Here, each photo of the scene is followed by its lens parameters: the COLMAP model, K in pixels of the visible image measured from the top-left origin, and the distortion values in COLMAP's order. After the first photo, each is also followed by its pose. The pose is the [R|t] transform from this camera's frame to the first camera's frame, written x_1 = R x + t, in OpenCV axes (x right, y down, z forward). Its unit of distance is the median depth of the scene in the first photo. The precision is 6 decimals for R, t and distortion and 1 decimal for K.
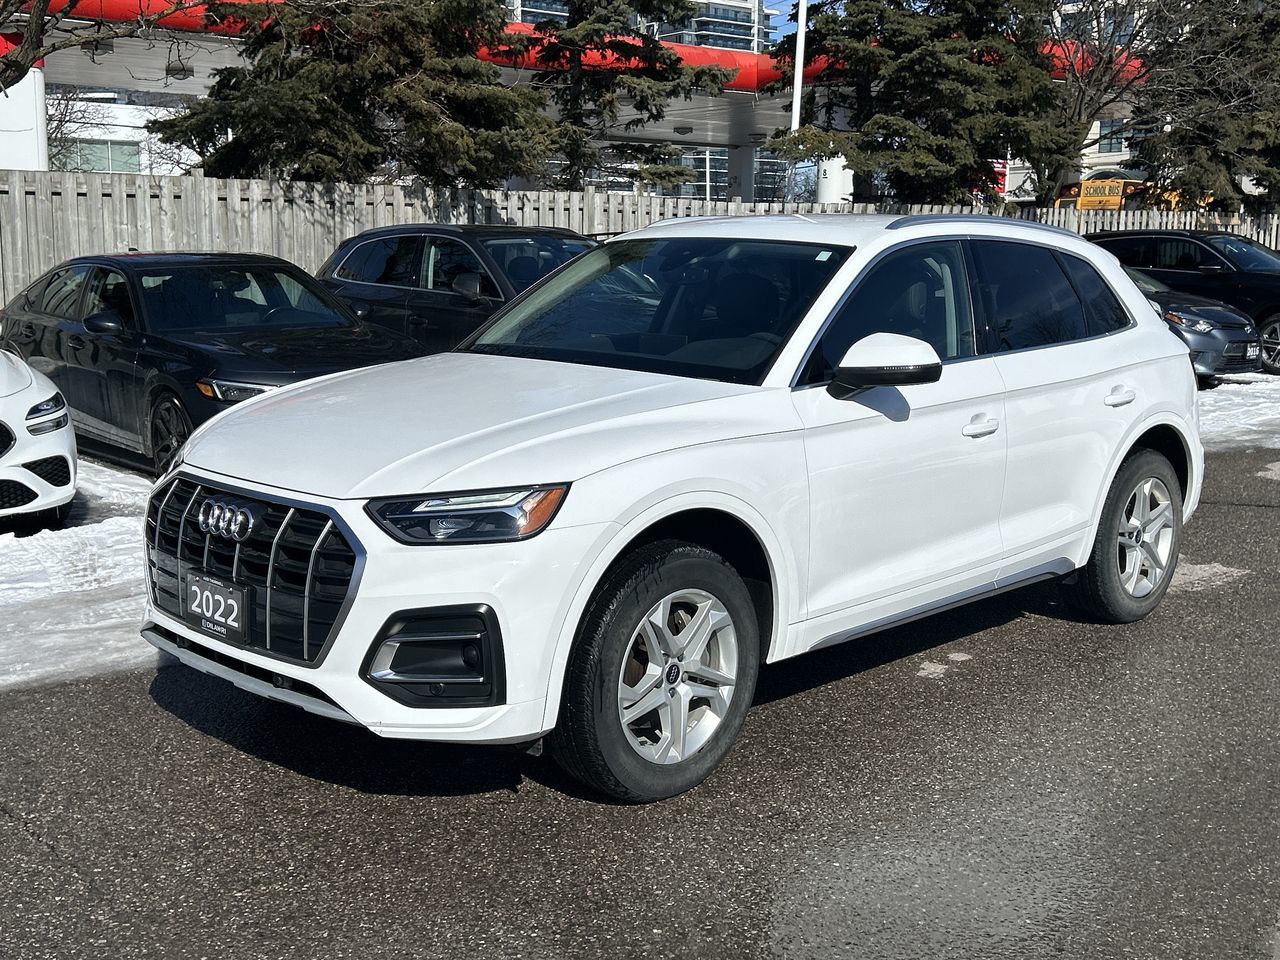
lens RADIAL K [[1452.6, 0, 630.5], [0, 1452.6, 479.6], [0, 0, 1]] dist [0.156056, -0.367894]
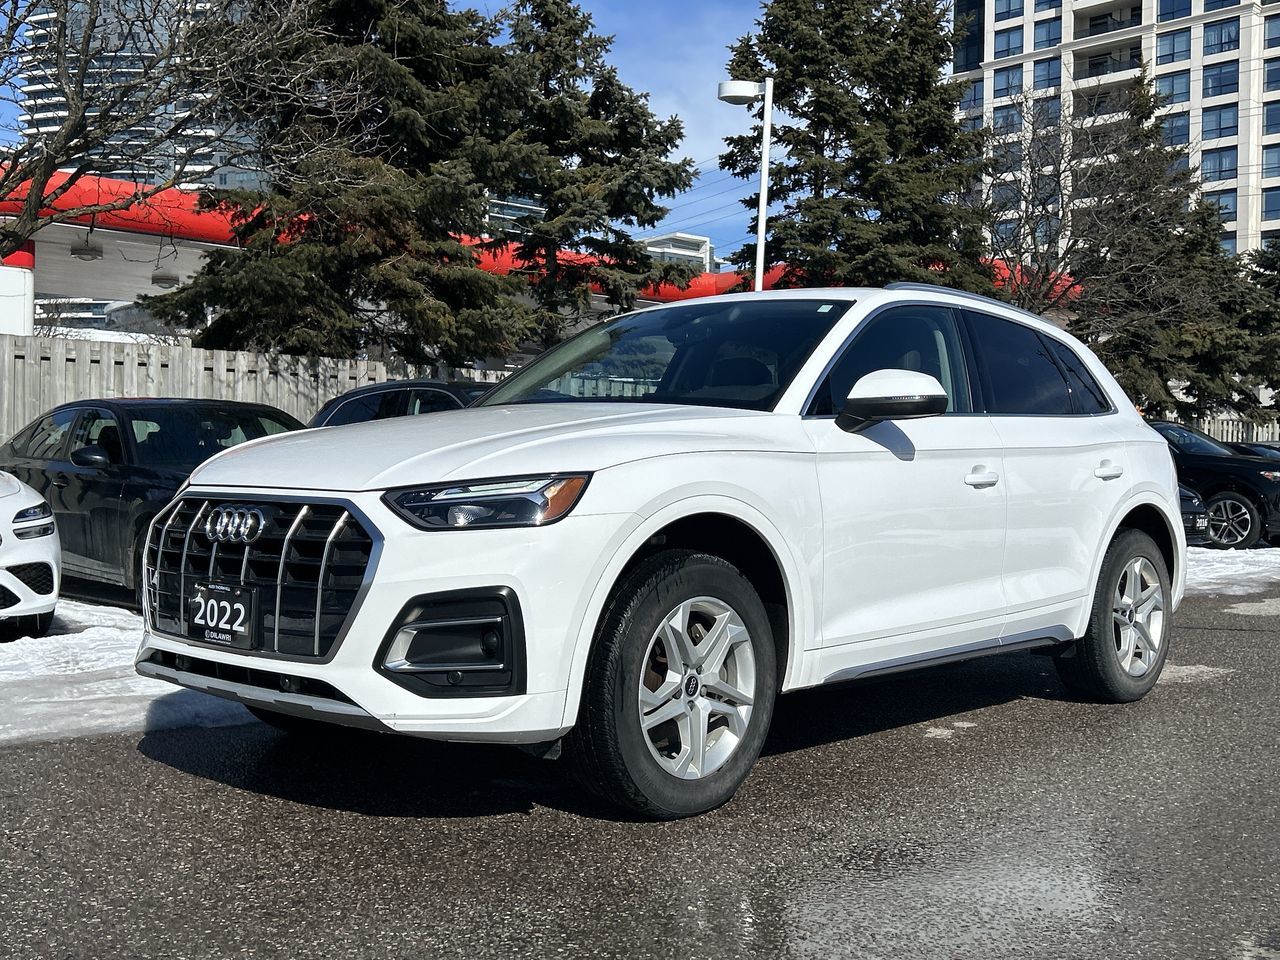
lens RADIAL K [[1411.4, 0, 646.2], [0, 1411.4, 497.2], [0, 0, 1]] dist [0.155045, -0.352902]
pose [[0.999209, 0.001447, 0.039740, -0.026917], [0.004270, 0.989658, -0.143381, 0.099183], [-0.039537, 0.143437, 0.988869, 0.031790]]
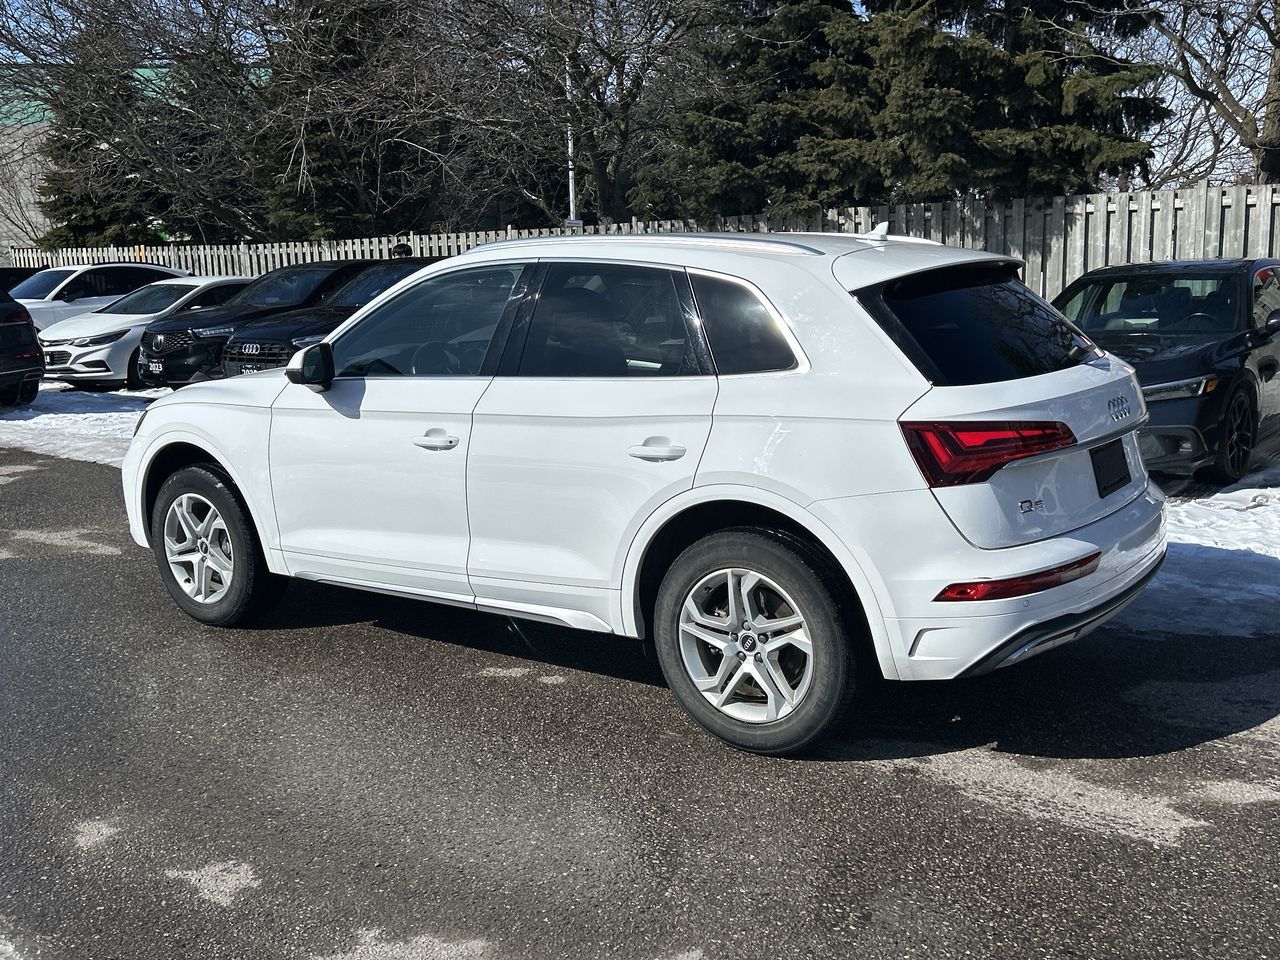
lens RADIAL K [[1196.2, 0, 621.5], [0, 1196.2, 480.3], [0, 0, 1]] dist [0.129689, -0.273609]
pose [[0.144003, 0.158809, -0.976751, 0.936713], [-0.130270, 0.981491, 0.140374, -0.124413], [0.980965, 0.107027, 0.162026, 0.843266]]
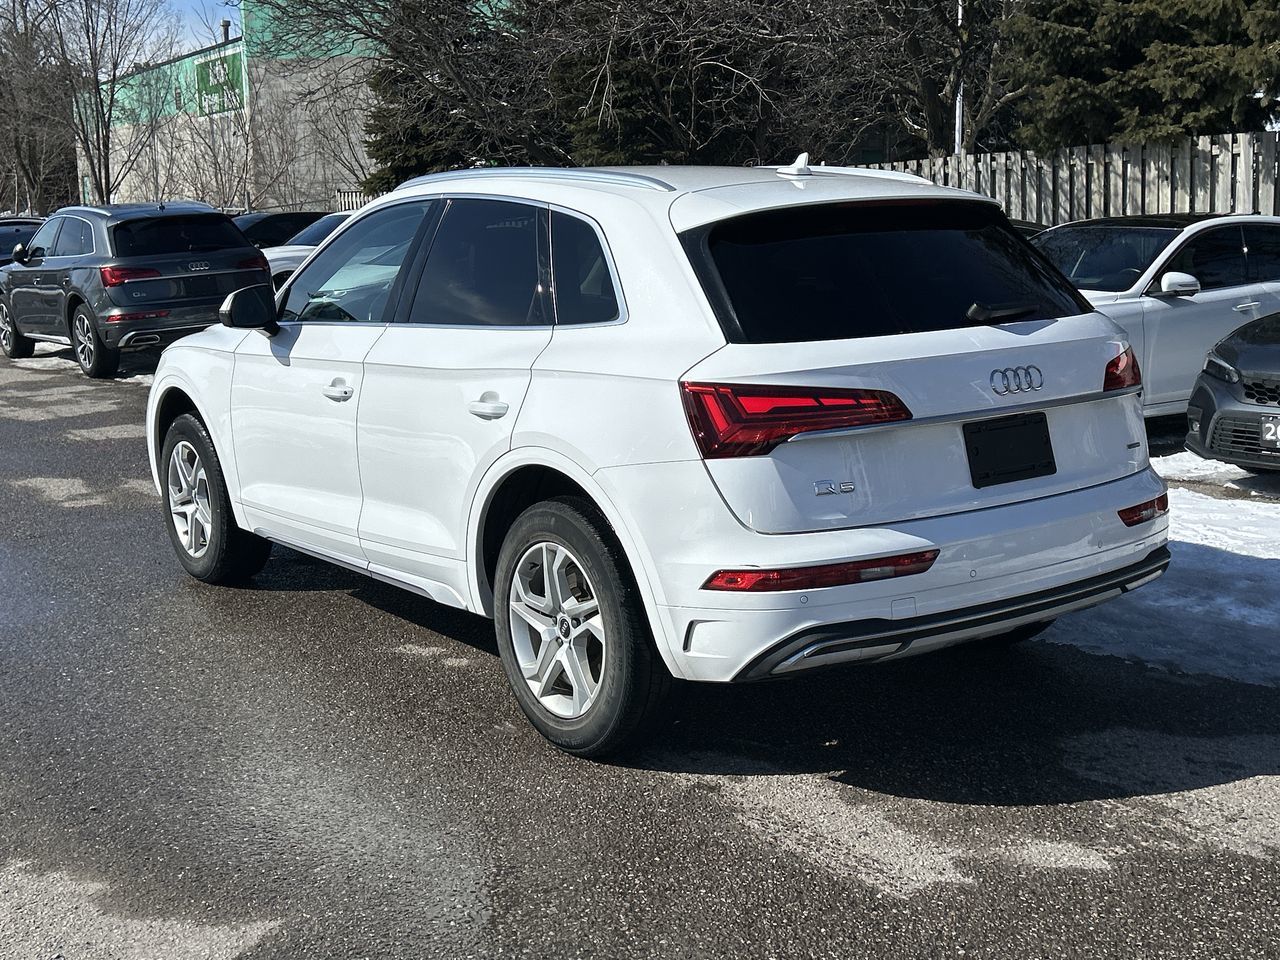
lens RADIAL K [[1452.6, 0, 630.5], [0, 1452.6, 479.6], [0, 0, 1]] dist [0.156056, -0.367894]
pose [[-0.152115, 0.162543, -0.974906, 0.990652], [-0.138946, 0.973072, 0.183917, -0.157282], [0.978547, 0.163436, -0.125434, 1.124121]]
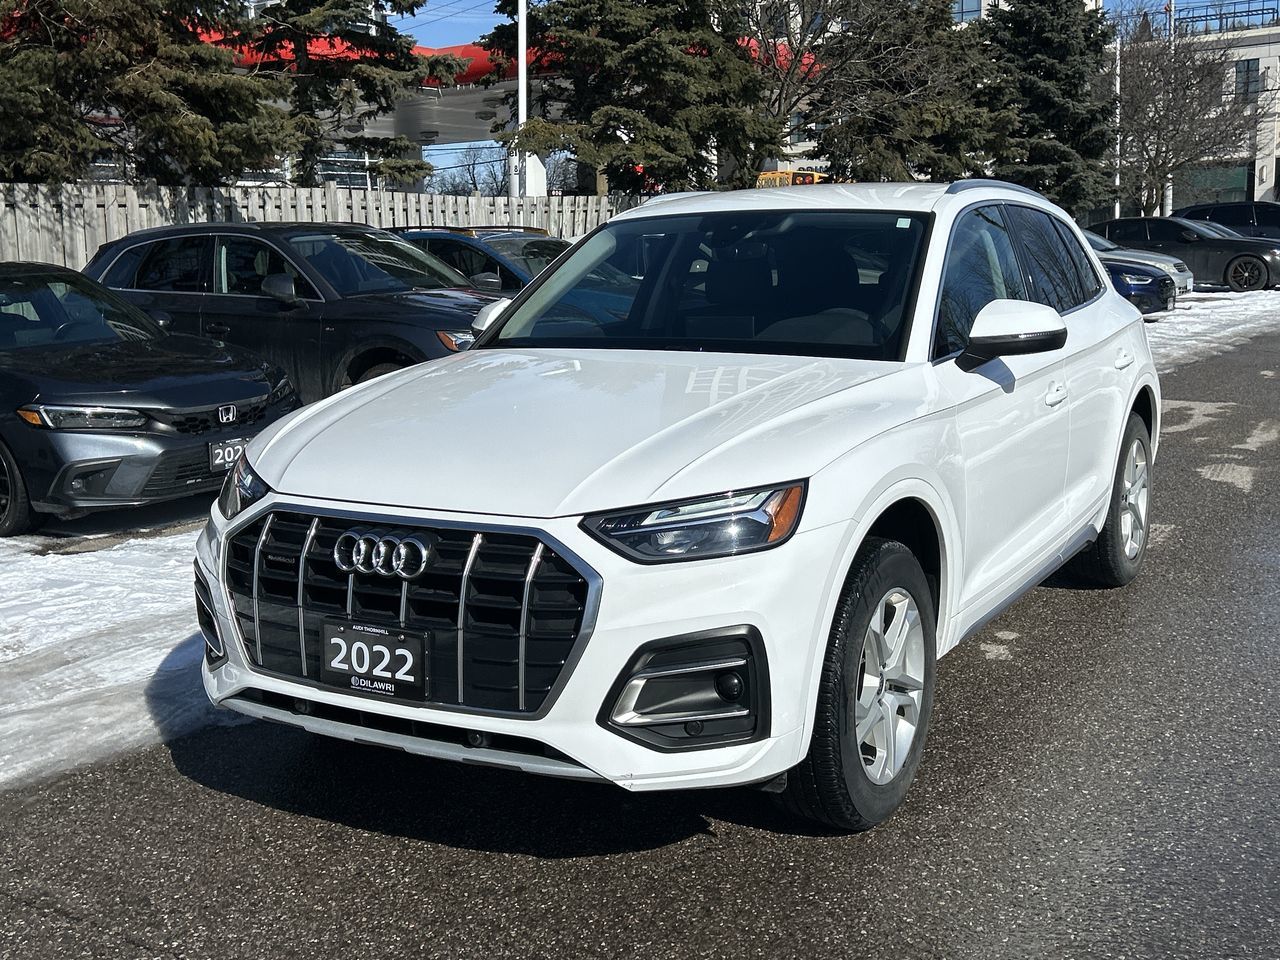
lens RADIAL K [[1452.6, 0, 630.5], [0, 1452.6, 479.6], [0, 0, 1]] dist [0.156056, -0.367894]
pose [[0.968657, -0.074187, 0.237064, -0.224502], [0.074447, 0.997194, 0.007867, -0.007745], [-0.236982, 0.010028, 0.971462, 0.105985]]
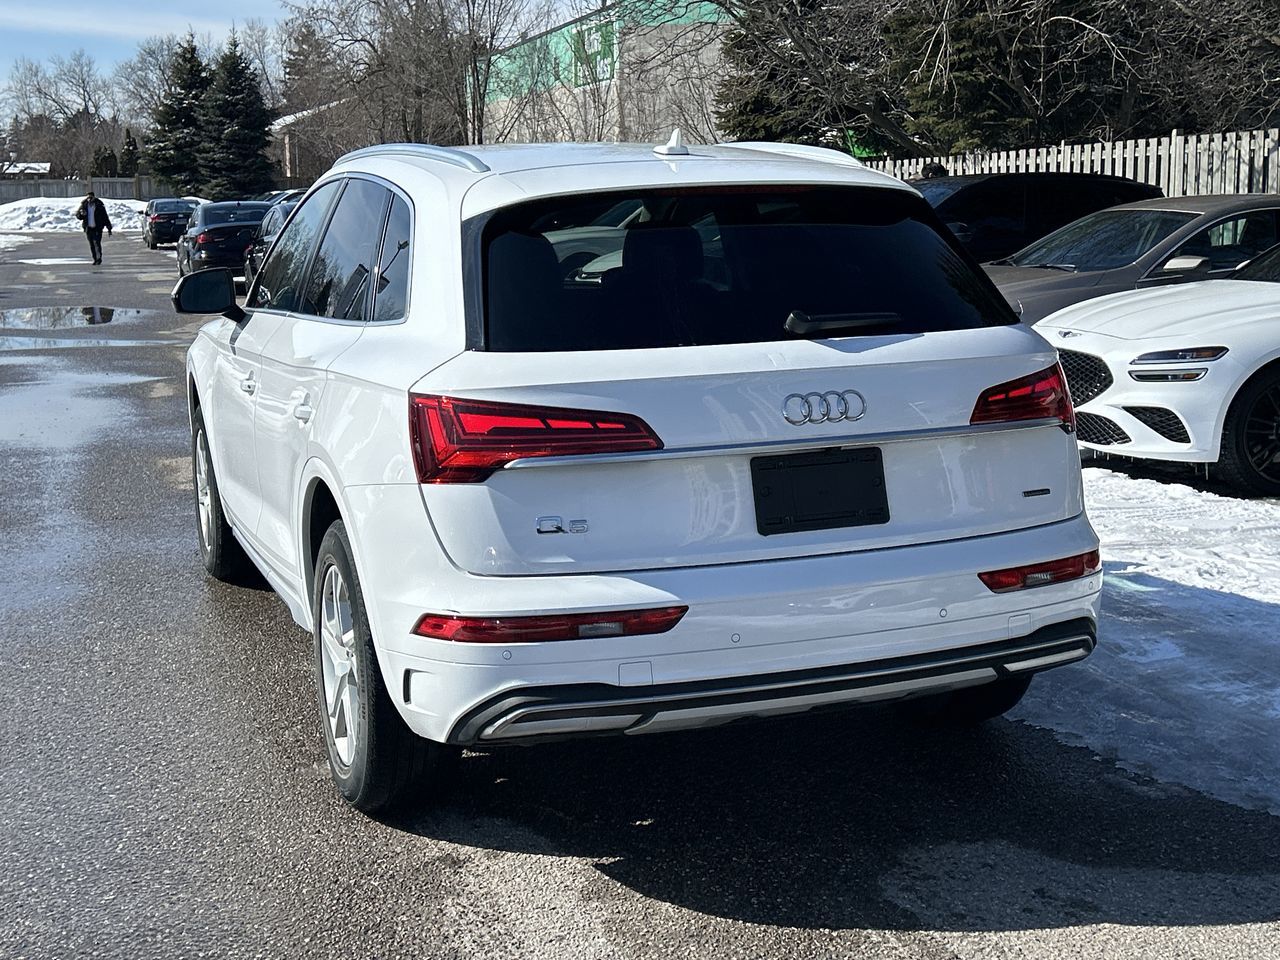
lens RADIAL K [[1560.3, 0, 640.0], [0, 1560.3, 480.0], [0, 0, 1]] dist [0.180794, -0.430605]
pose [[-0.396270, 0.151455, -0.905556, 0.875623], [-0.139803, 0.964846, 0.222549, -0.195440], [0.907428, 0.214789, -0.361165, 1.347413]]
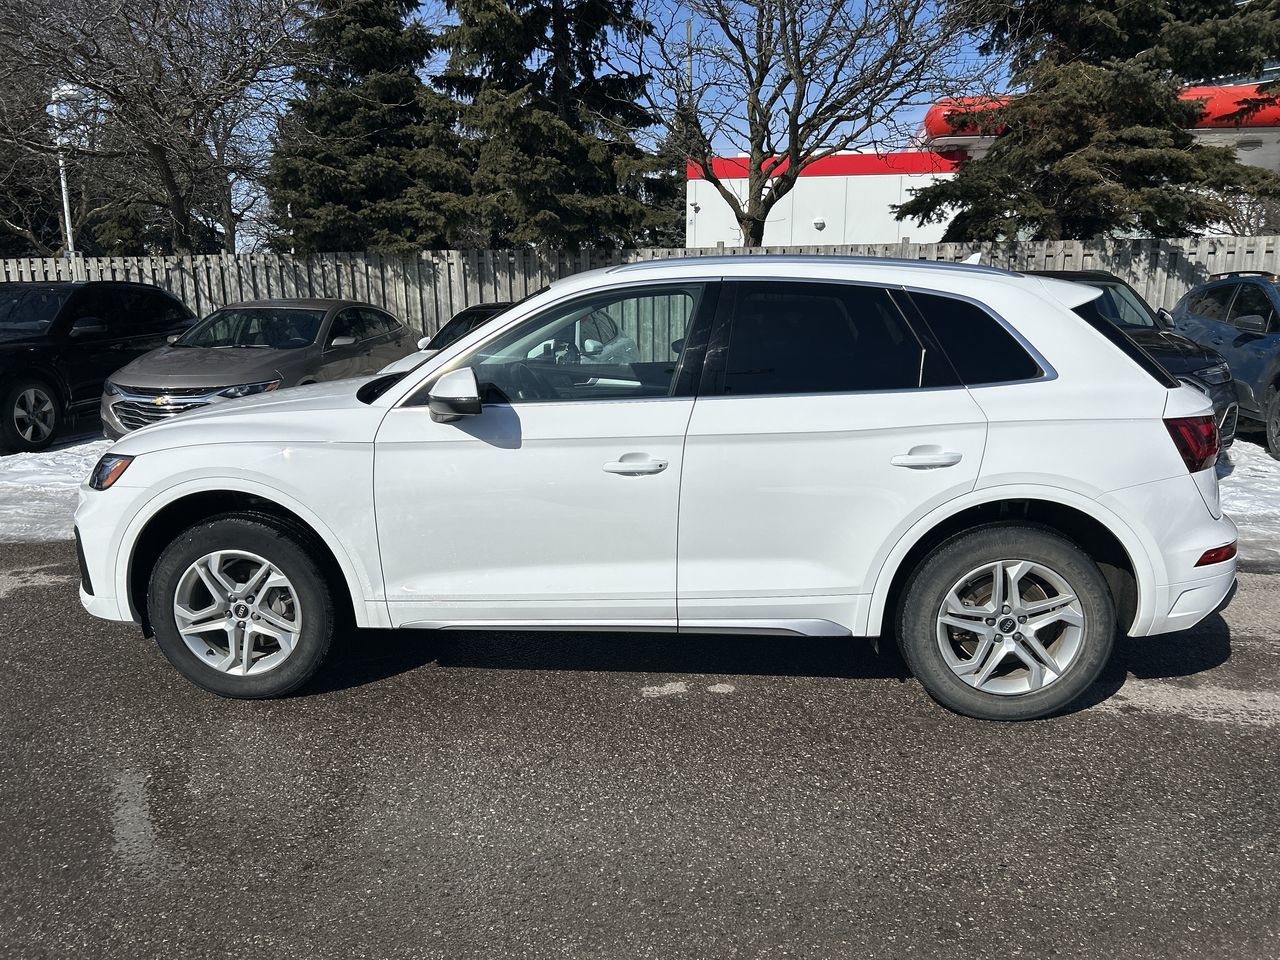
lens RADIAL K [[937.9, 0, 608.9], [0, 937.9, 486.0], [0, 0, 1]] dist [0.074603, -0.101863]
pose [[0.621646, 0.140362, -0.770620, 0.615810], [-0.108099, 0.989773, 0.093077, -0.067953], [0.775803, 0.025442, 0.630462, 0.486237]]
